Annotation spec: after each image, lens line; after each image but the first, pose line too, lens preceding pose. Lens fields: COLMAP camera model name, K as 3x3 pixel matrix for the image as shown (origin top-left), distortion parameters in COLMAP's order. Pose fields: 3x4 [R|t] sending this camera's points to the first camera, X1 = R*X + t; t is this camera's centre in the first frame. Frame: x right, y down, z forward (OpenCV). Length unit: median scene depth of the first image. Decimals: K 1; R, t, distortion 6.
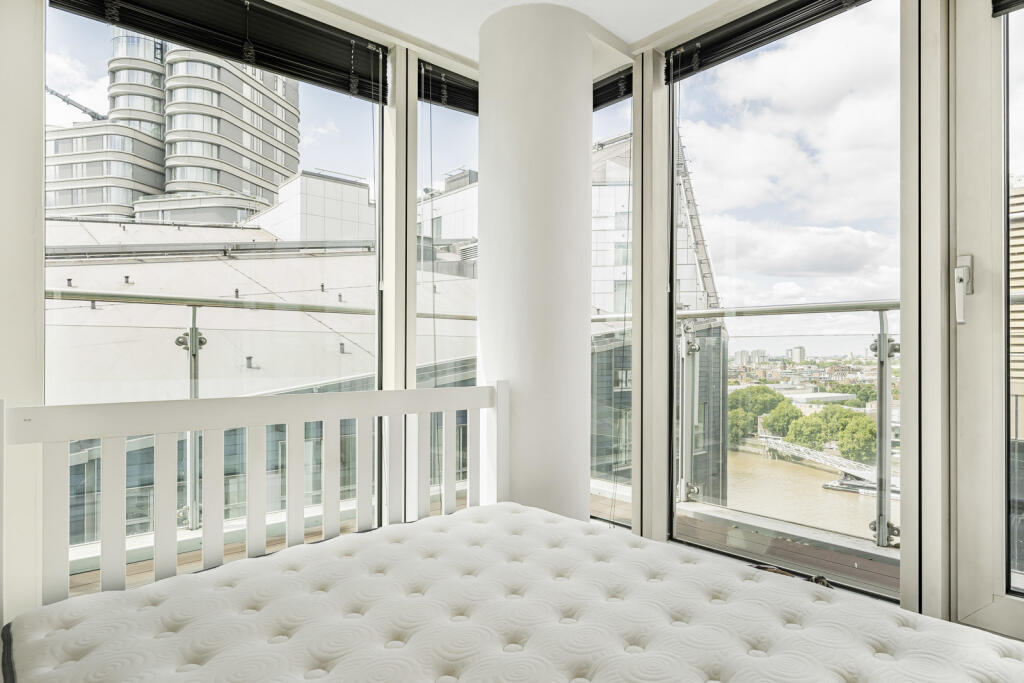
lens RADIAL K [[603.1, 0, 509.6], [0, 603.1, 345.8], [0, 0, 1]] dist [0.027105, -0.000448]
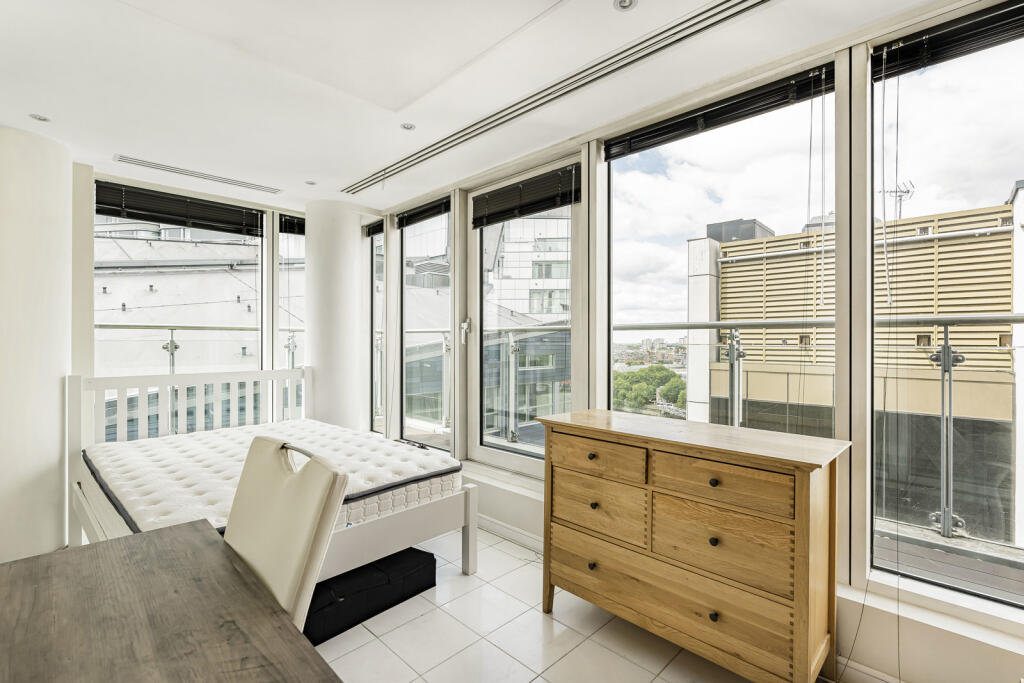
lens RADIAL K [[470.9, 0, 515.6], [0, 470.9, 341.8], [0, 0, 1]] dist [-0.011417, 0.000645]
pose [[0.995584, -0.003228, 0.093819, 0.472854], [0.002019, 0.999914, 0.012978, -0.042270], [-0.093853, -0.012731, 0.995505, -0.658947]]
